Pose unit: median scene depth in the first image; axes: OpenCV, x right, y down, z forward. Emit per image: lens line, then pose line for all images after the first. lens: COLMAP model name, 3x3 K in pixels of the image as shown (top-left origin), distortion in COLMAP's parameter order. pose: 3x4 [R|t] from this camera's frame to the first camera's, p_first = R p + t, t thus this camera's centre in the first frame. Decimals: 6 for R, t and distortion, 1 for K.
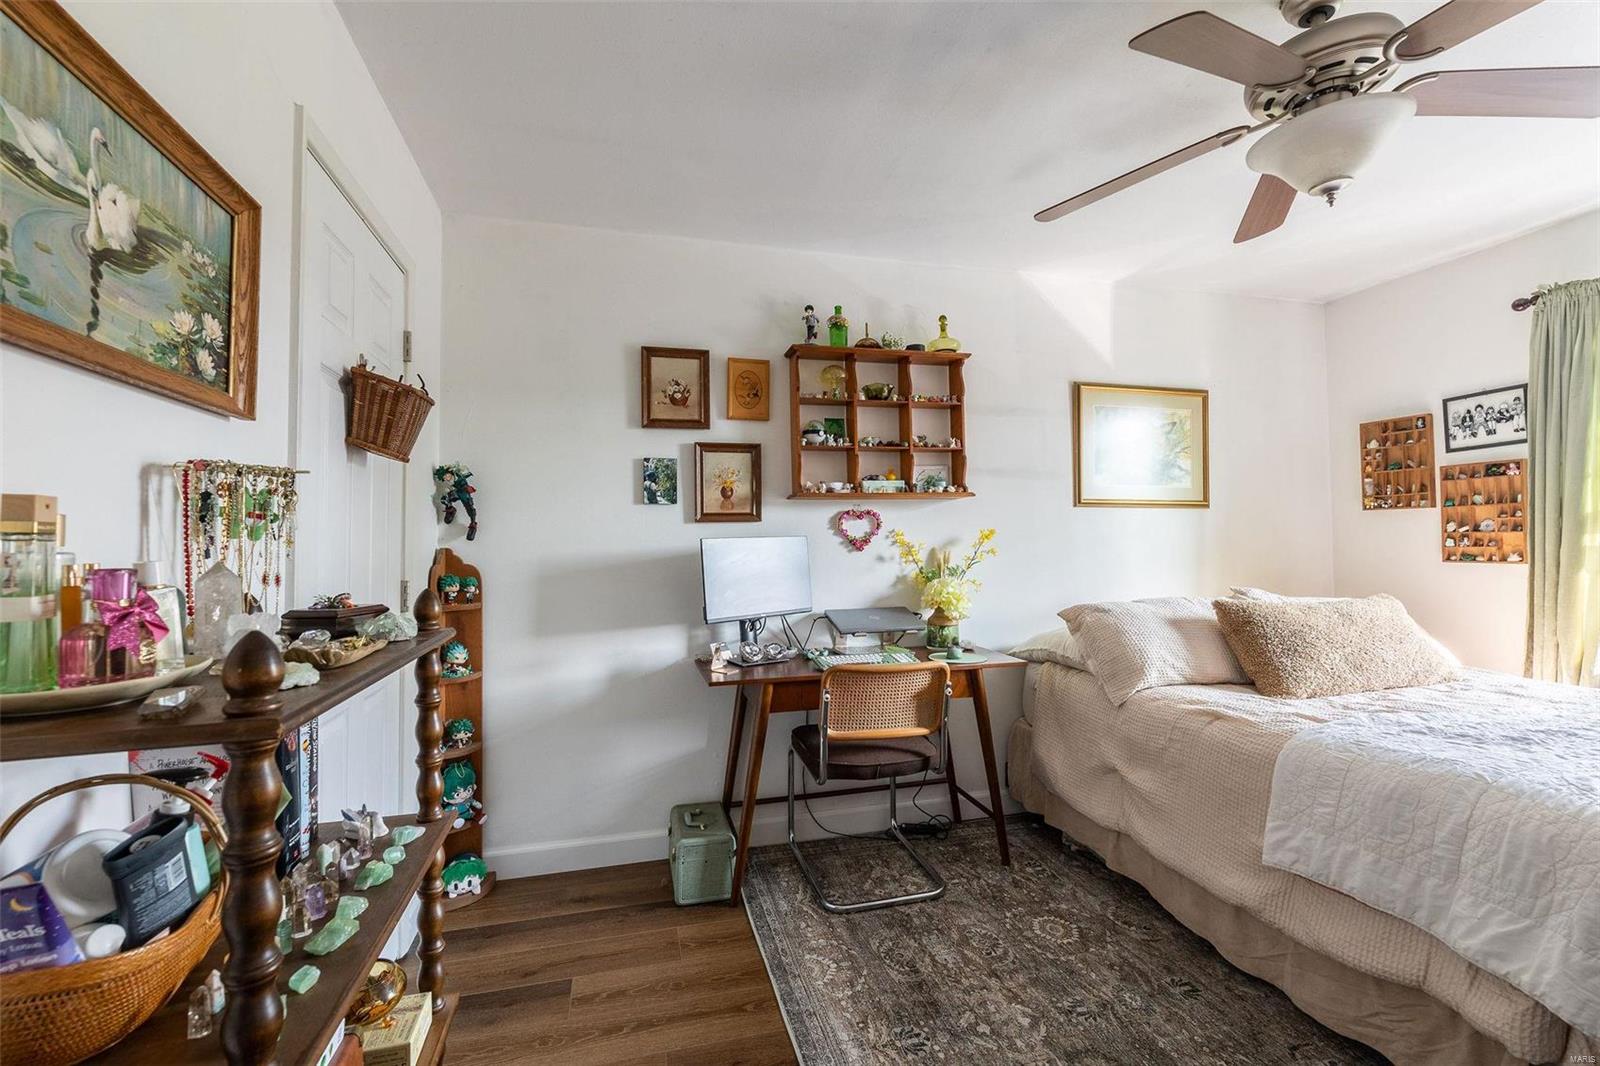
lens RADIAL K [[670.4, 0, 810.0], [0, 670.4, 524.0], [0, 0, 1]] dist [-0.000411, -0.000685]
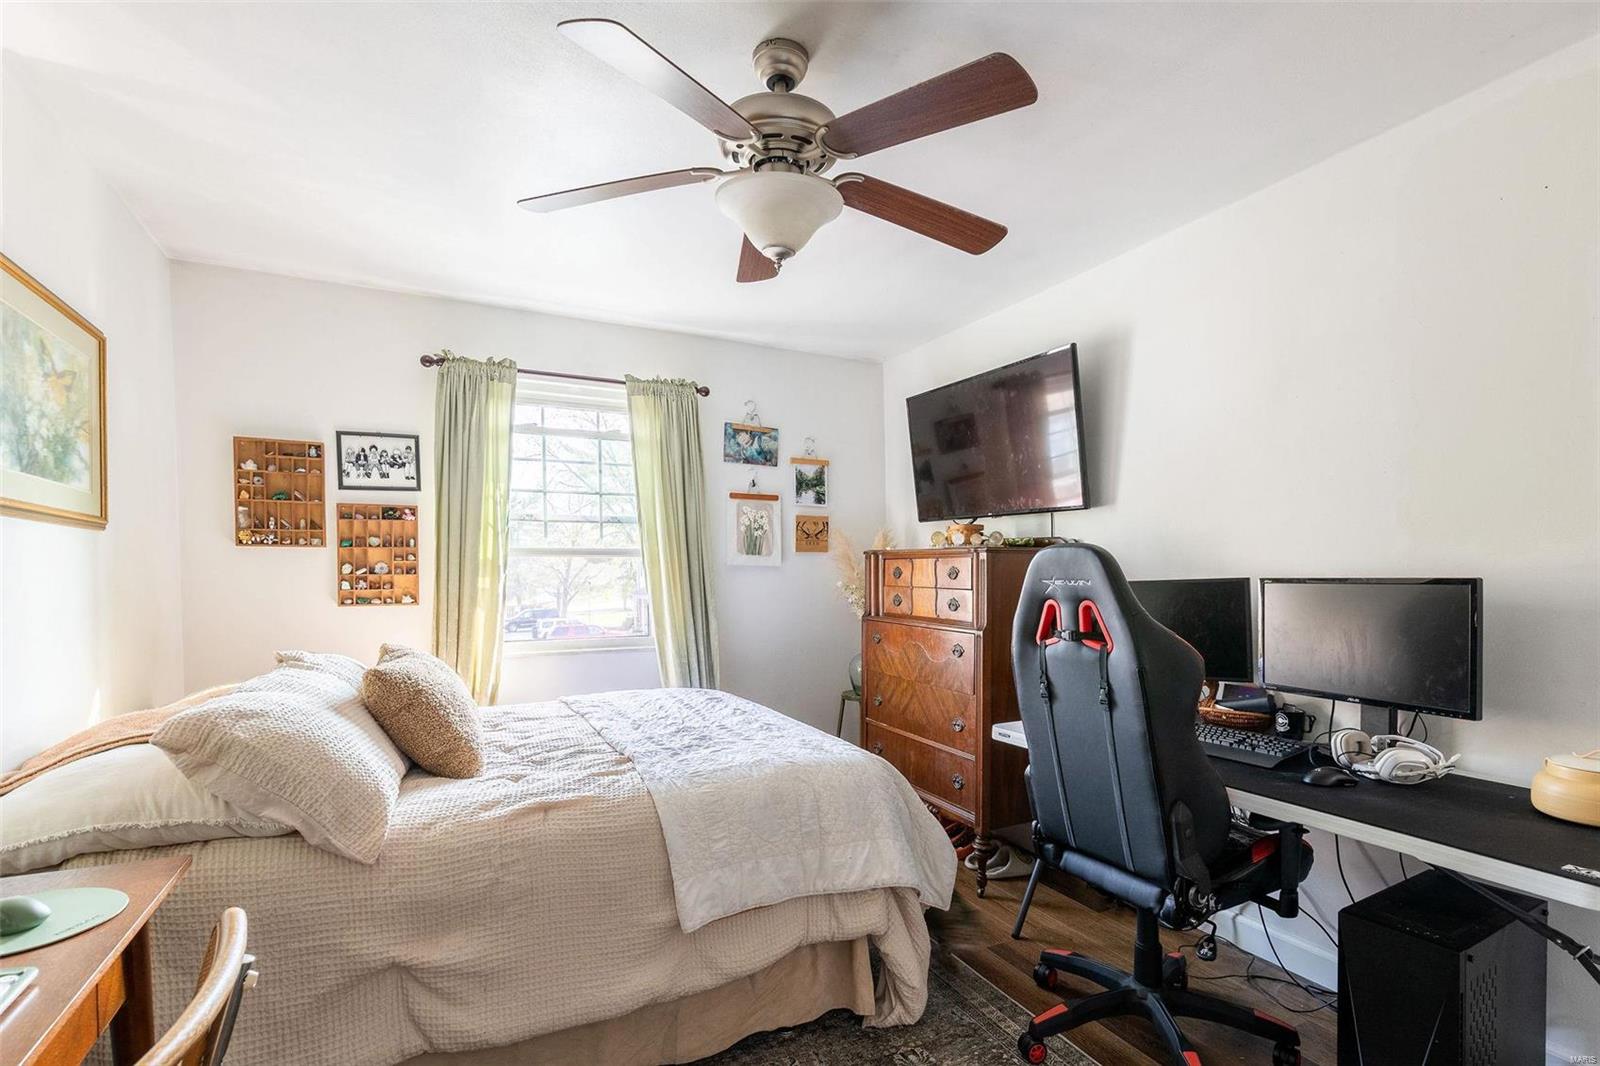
lens RADIAL K [[723.5, 0, 846.1], [0, 723.5, 585.6], [0, 0, 1]] dist [-0.000961, -0.000279]
pose [[-0.184720, -0.004728, 0.982780, -0.216581], [-0.020568, 0.999788, 0.000944, 0.015609], [-0.982576, -0.020039, -0.184778, 0.625882]]
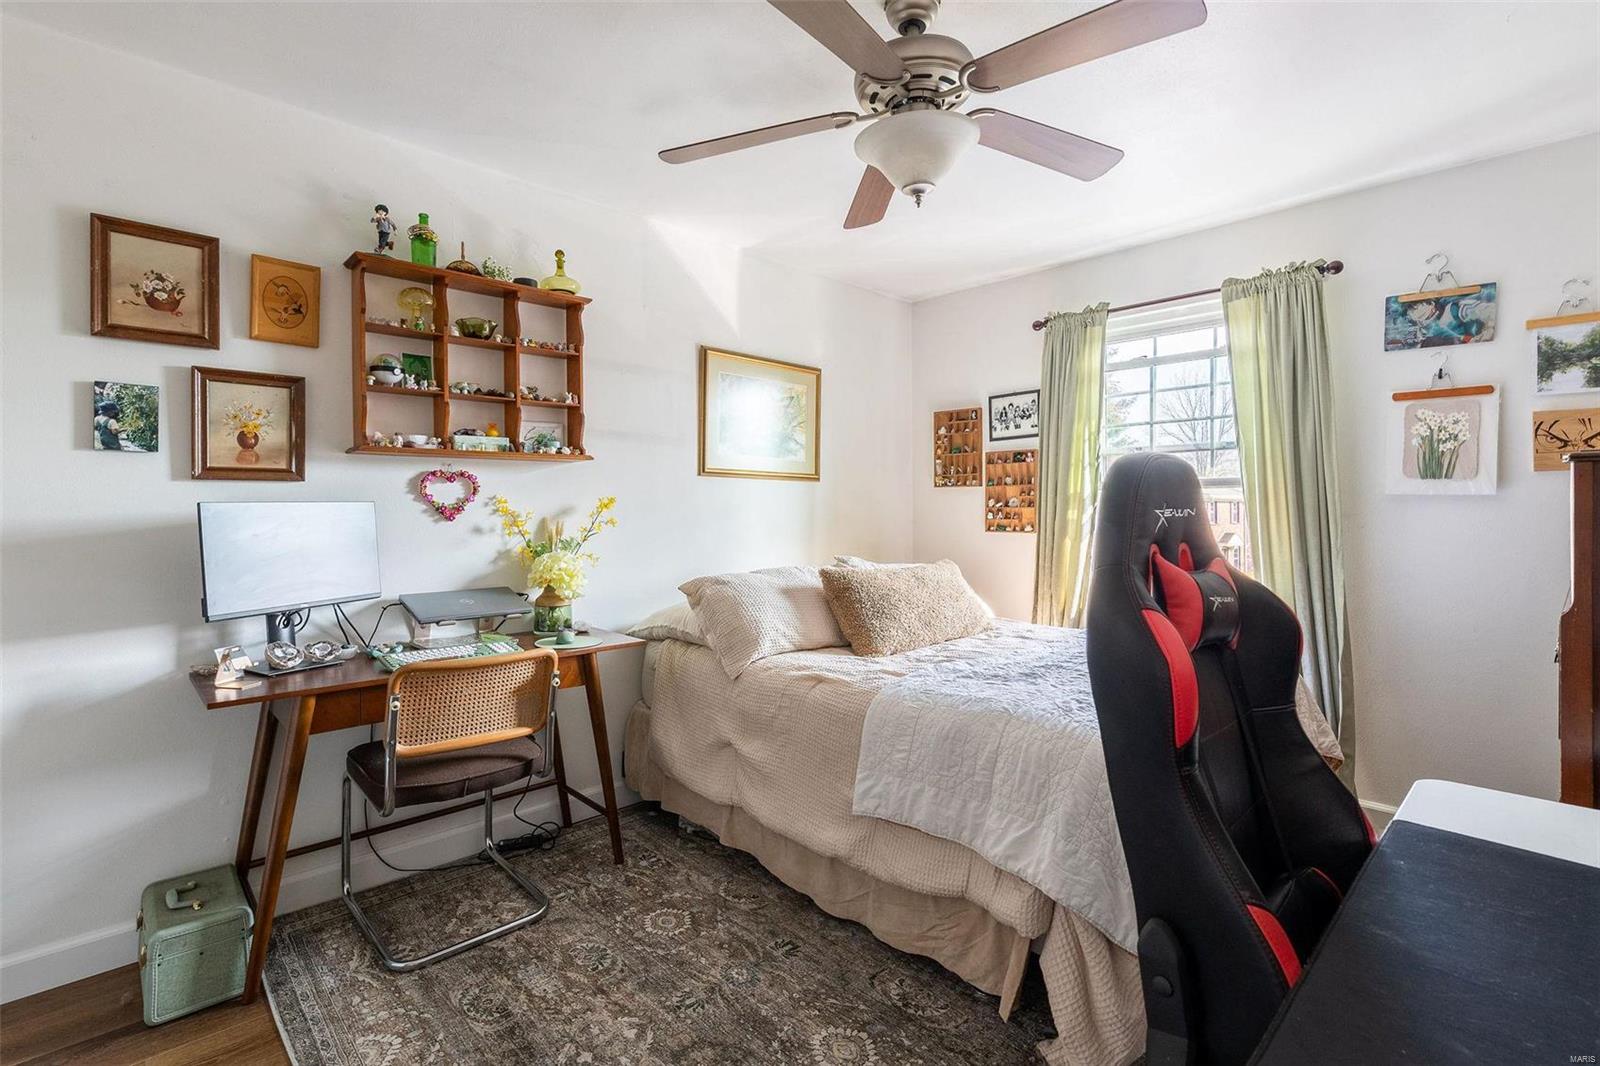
lens RADIAL K [[723.5, 0, 791.8], [0, 723.5, 506.4], [0, 0, 1]] dist [-0.000961, -0.000279]
pose [[0.879282, 0.012960, 0.476126, 0.021766], [-0.021904, 0.999672, 0.013241, 0.001860], [-0.475798, -0.022072, 0.879277, 0.026660]]
